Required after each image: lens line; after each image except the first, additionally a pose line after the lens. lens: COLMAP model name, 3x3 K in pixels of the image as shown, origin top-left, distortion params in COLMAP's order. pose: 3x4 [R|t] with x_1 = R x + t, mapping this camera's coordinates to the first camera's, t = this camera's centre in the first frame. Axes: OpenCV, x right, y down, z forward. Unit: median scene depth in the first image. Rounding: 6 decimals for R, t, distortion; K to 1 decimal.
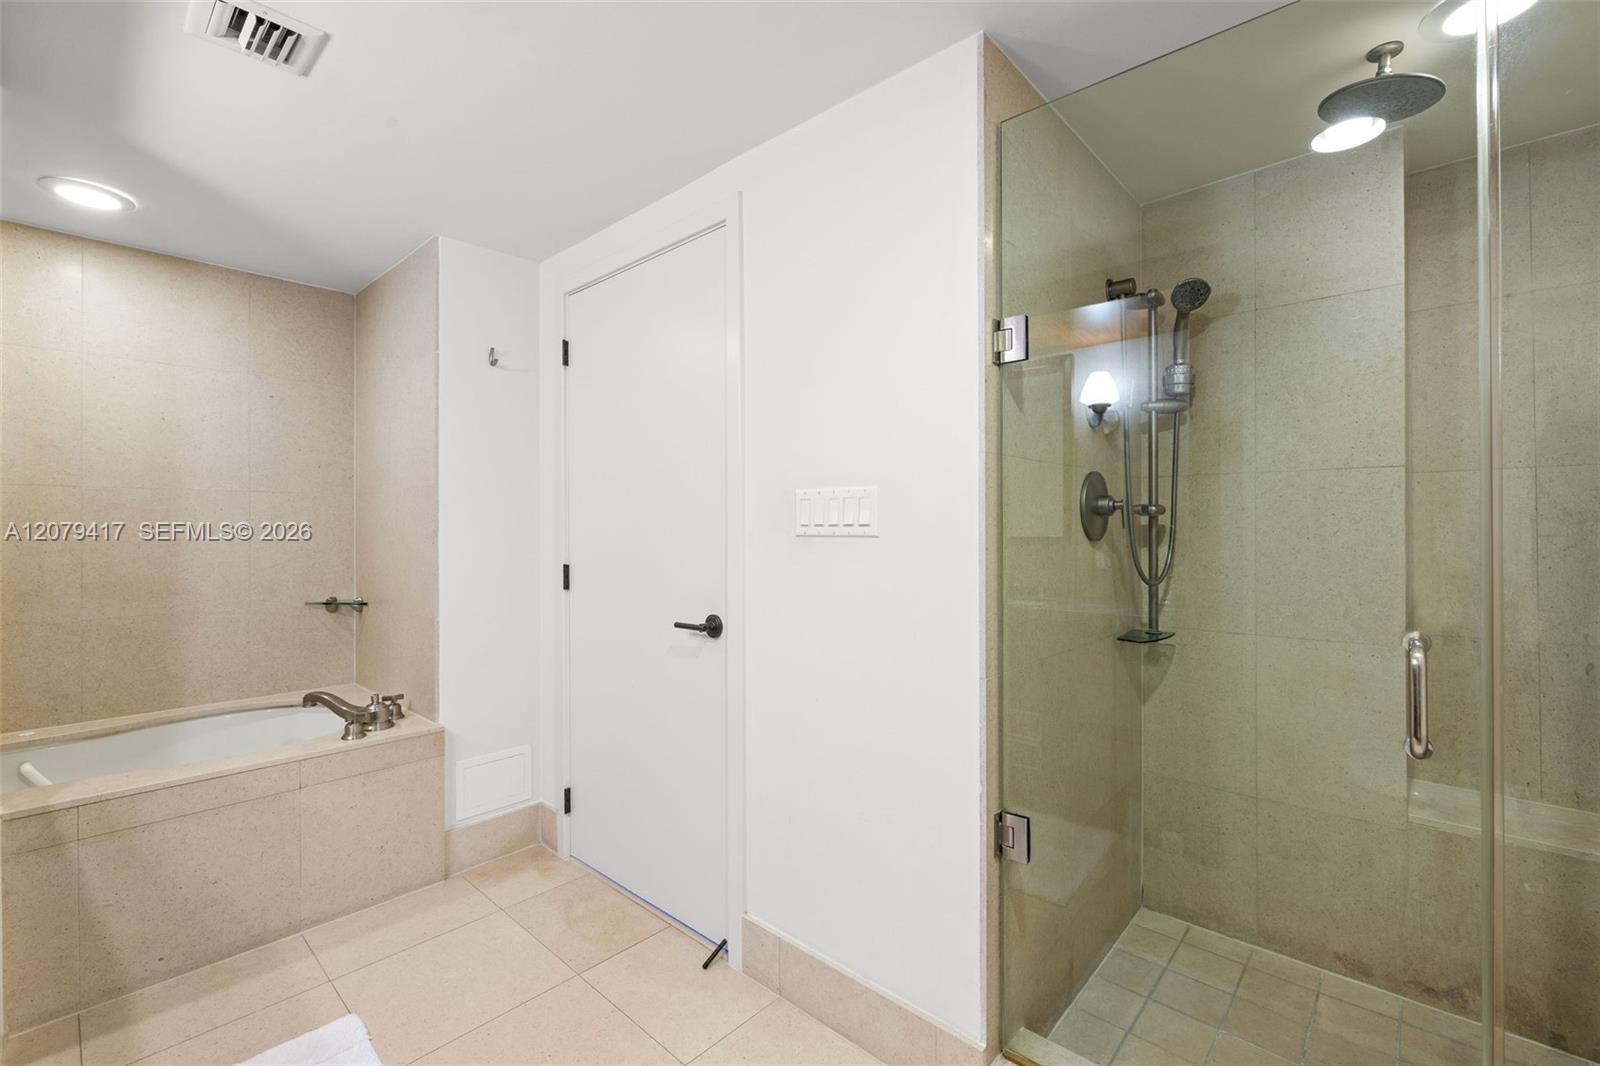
lens RADIAL K [[674.4, 0, 808.3], [0, 674.4, 528.9], [0, 0, 1]] dist [-0.001419, -0.000248]
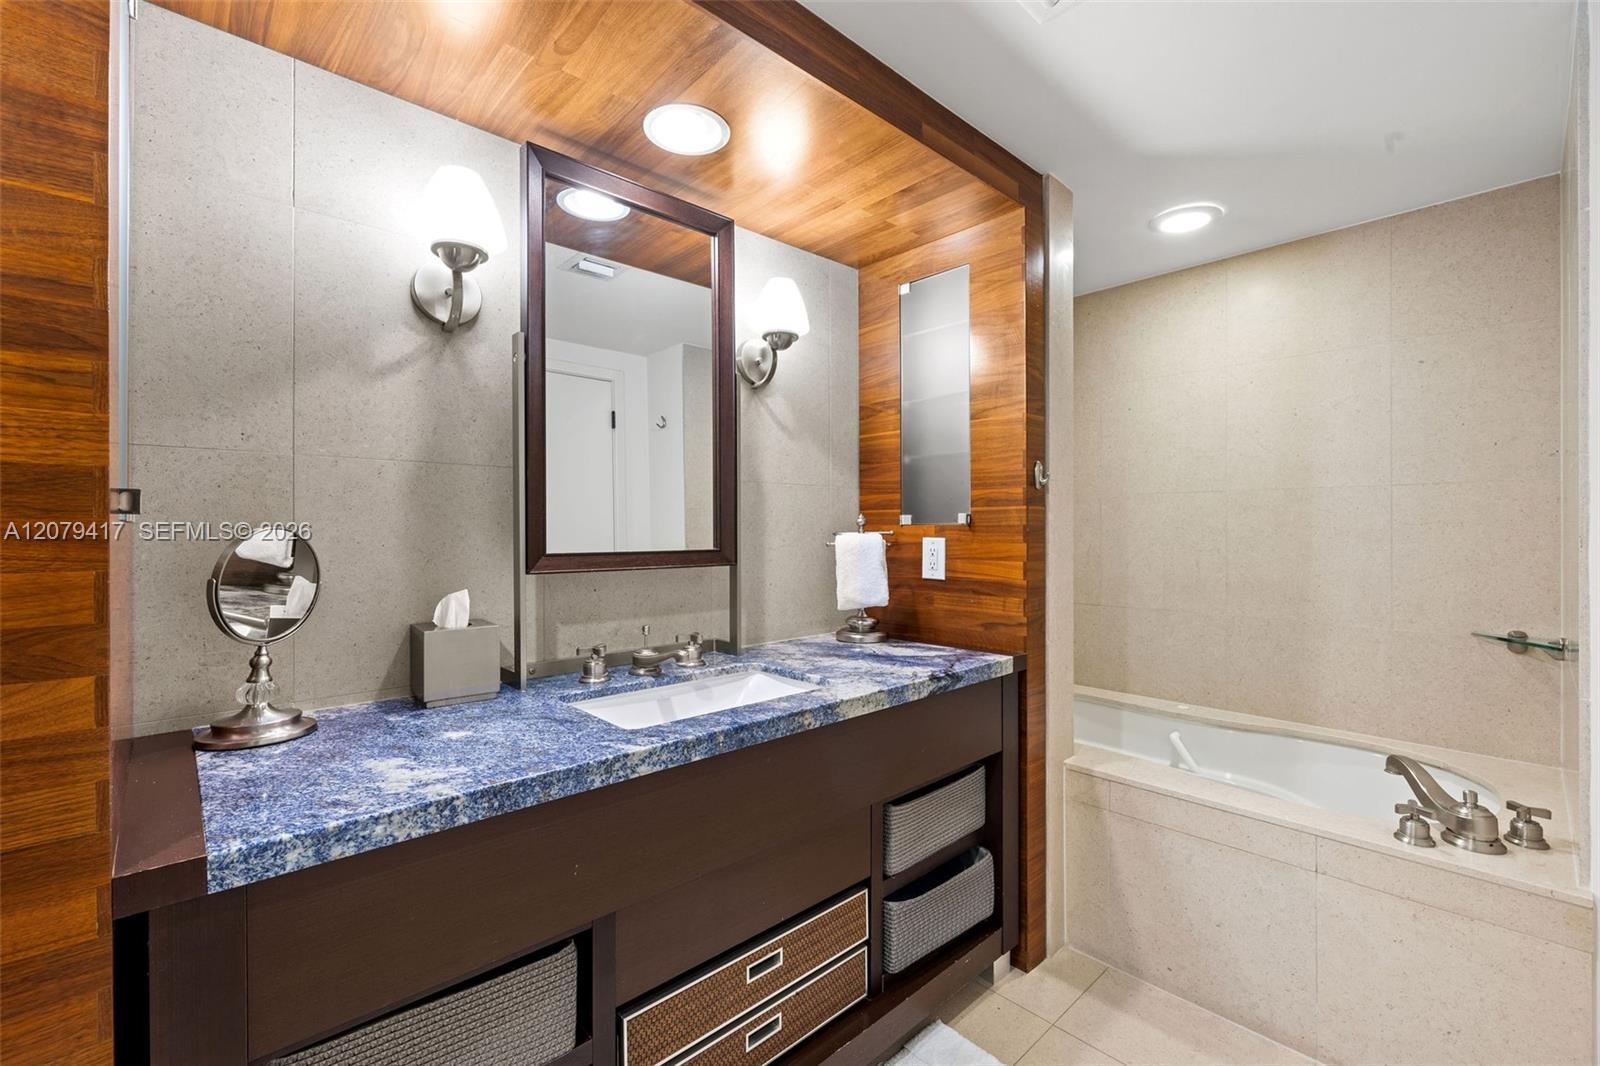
lens RADIAL K [[674.4, 0, 808.3], [0, 674.4, 528.9], [0, 0, 1]] dist [-0.001419, -0.000248]
pose [[-0.084303, 0.004381, -0.996431, 0.050483], [-0.003307, 0.999984, 0.004676, -0.005930], [0.996435, 0.003689, -0.084287, 0.455253]]
